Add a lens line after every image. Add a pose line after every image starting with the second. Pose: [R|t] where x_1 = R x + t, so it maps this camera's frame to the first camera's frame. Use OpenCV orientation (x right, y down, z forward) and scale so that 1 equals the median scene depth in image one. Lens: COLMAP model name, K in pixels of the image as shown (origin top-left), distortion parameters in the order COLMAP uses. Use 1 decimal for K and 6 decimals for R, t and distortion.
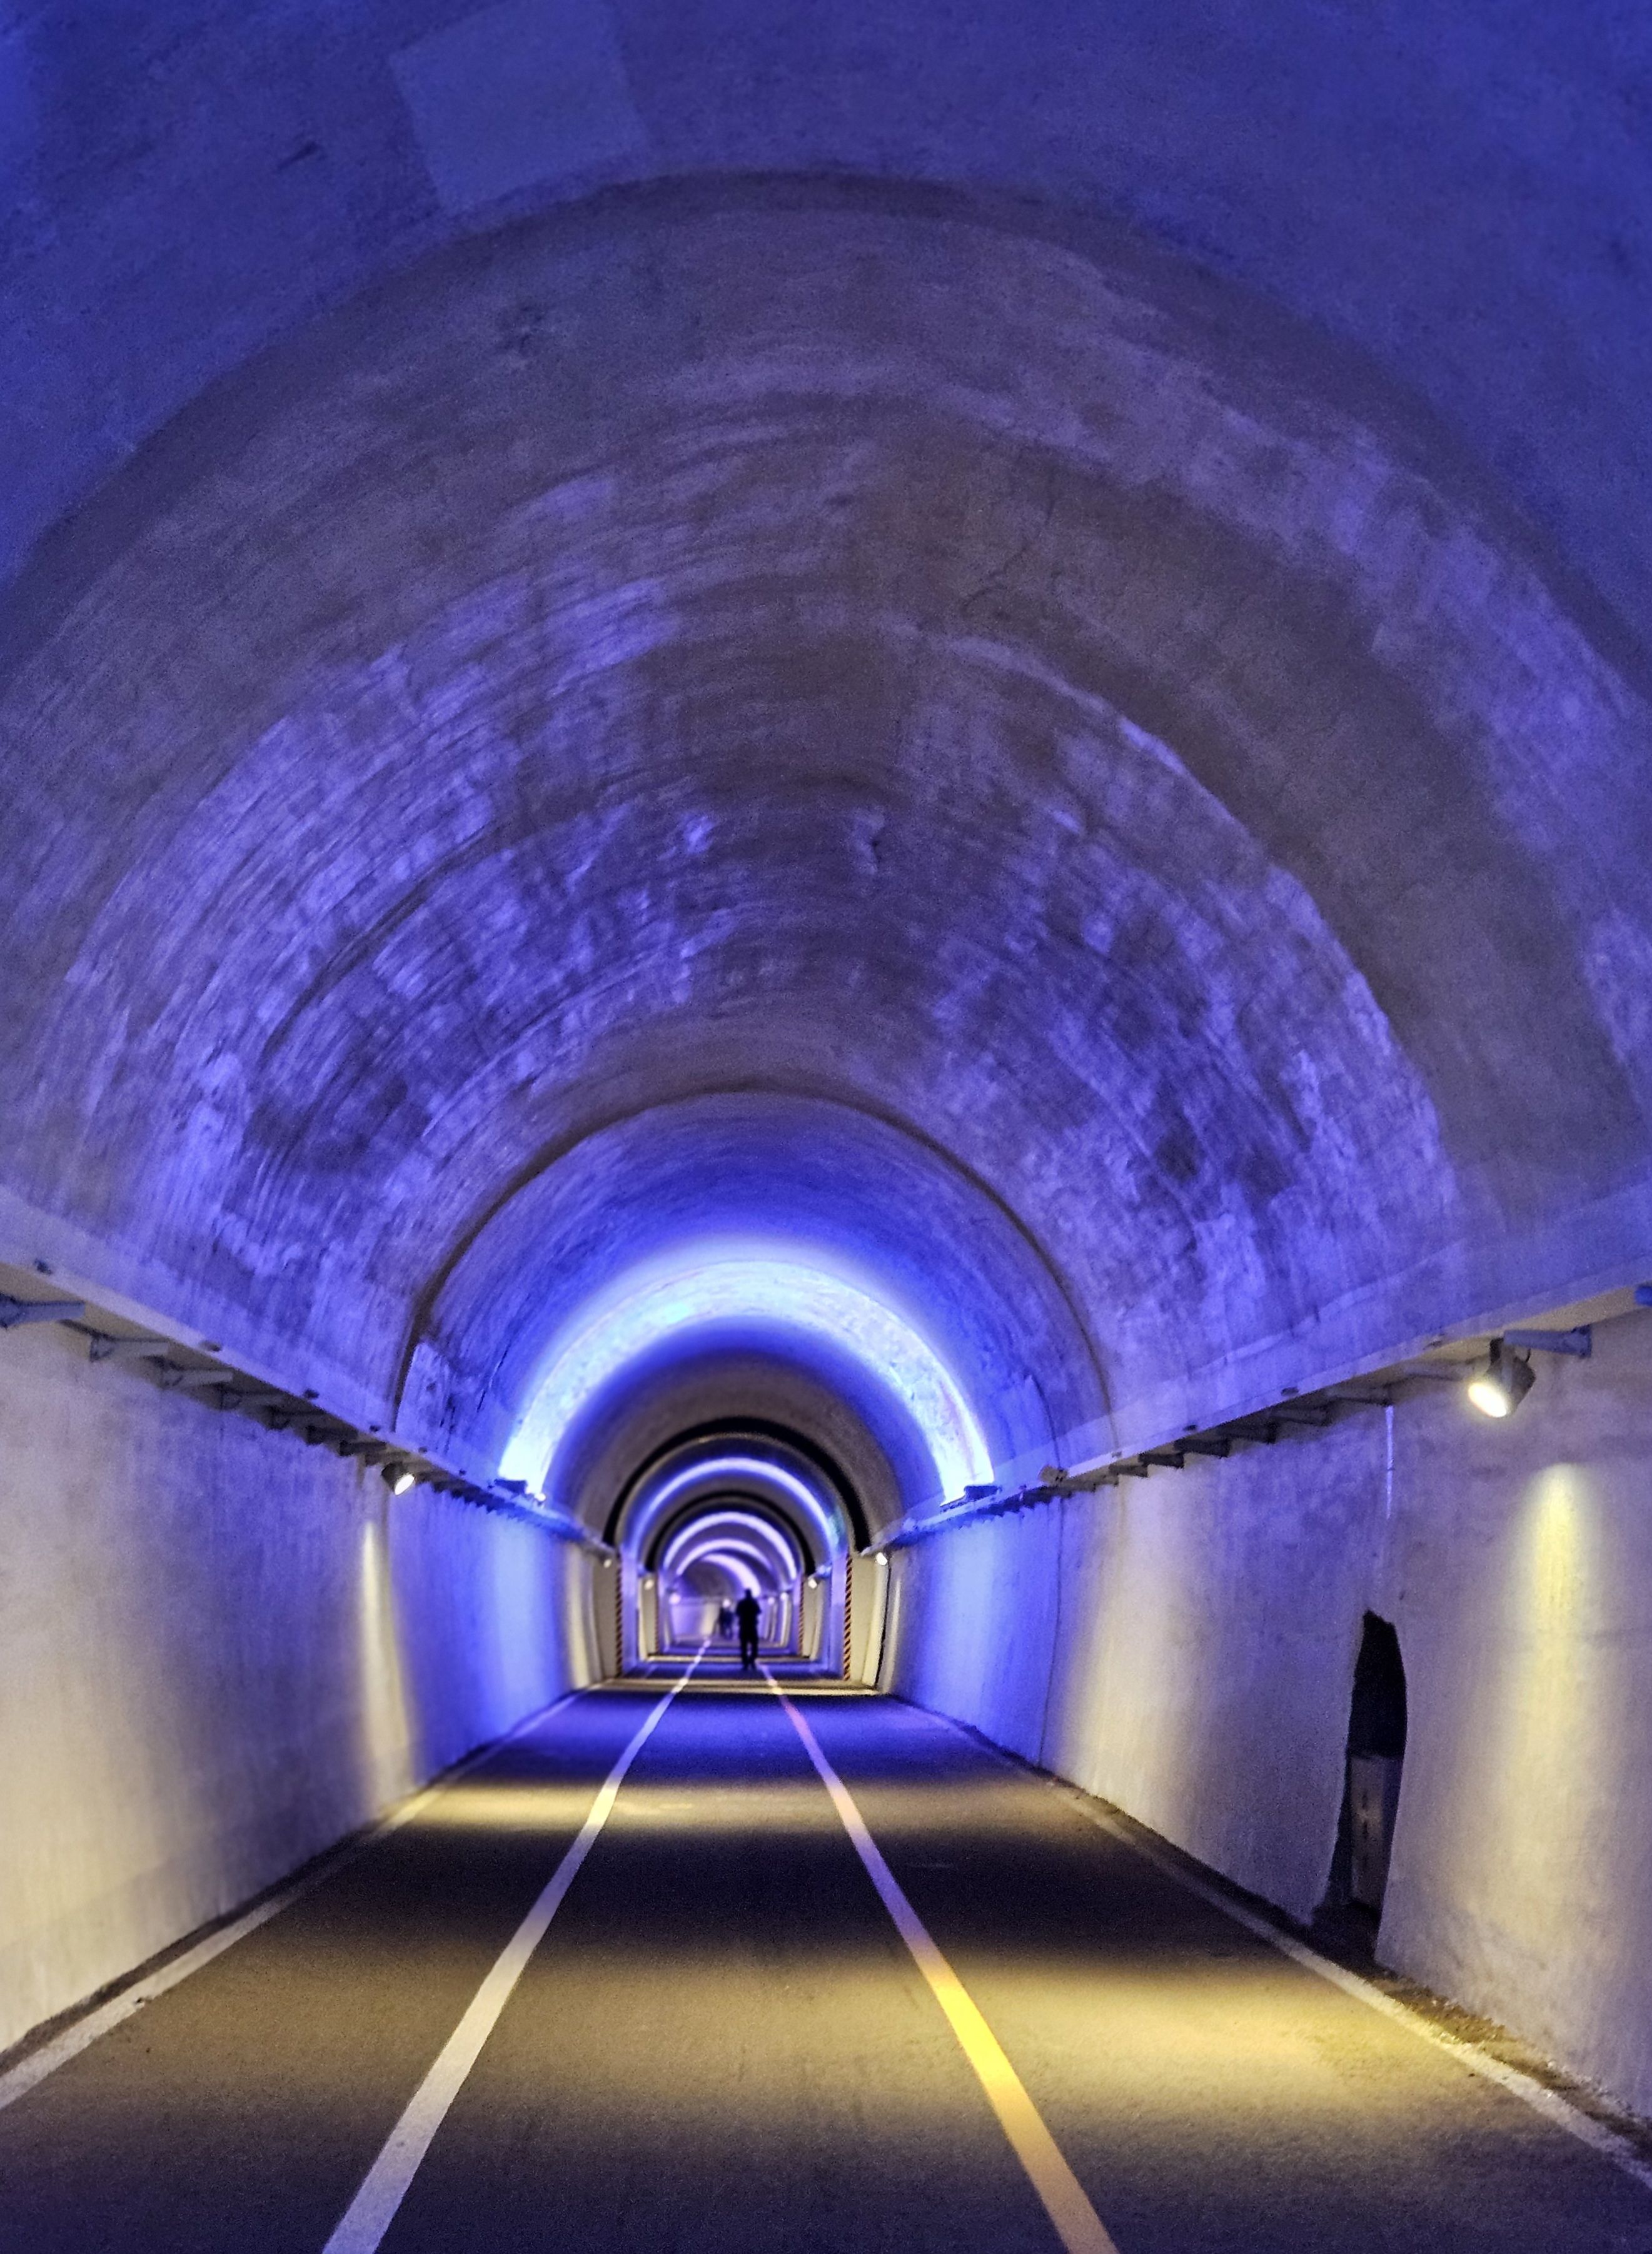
lens RADIAL K [[2758.2, 0, 883.5], [0, 2758.2, 1108.8], [0, 0, 1]] dist [0.130686, 0.000000]
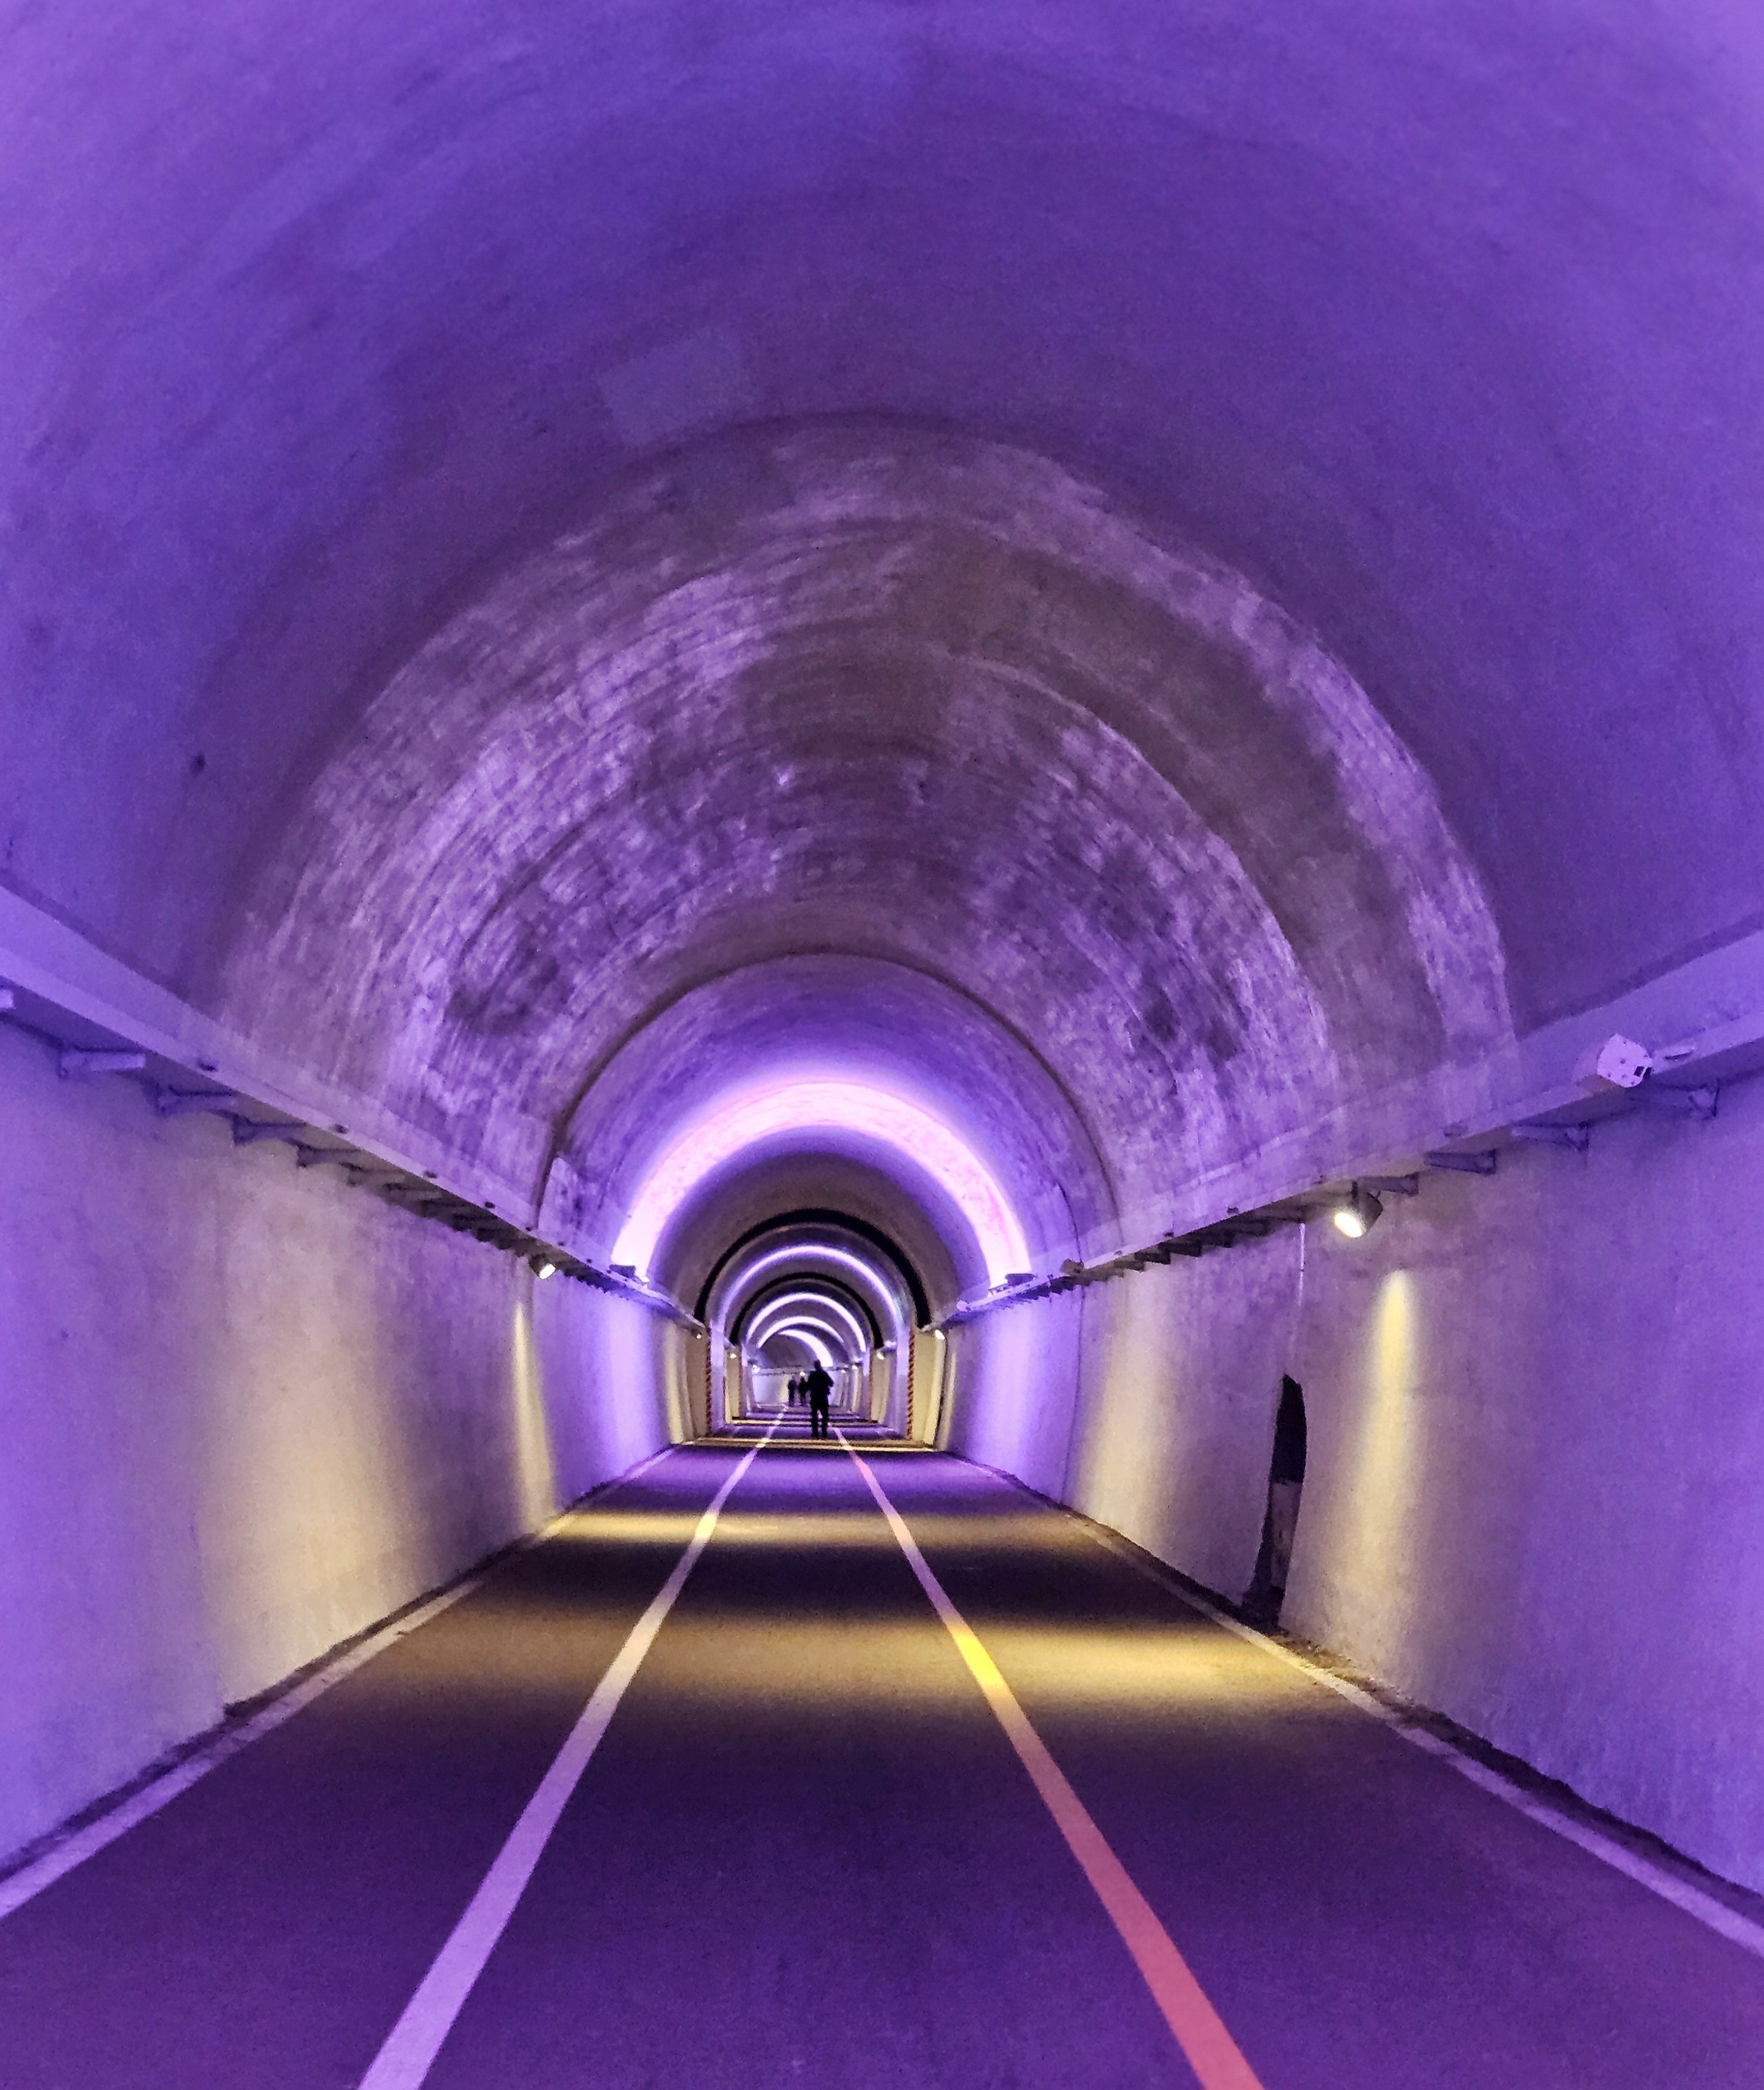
lens RADIAL K [[2702.0, 0, 885.2], [0, 2702.0, 1041.1], [0, 0, 1]] dist [0.160183, 0.000000]
pose [[0.999649, 0.004897, -0.026048, 0.014420], [-0.003508, 0.998584, 0.053084, -0.046726], [0.026271, -0.052974, 0.998250, -0.290510]]
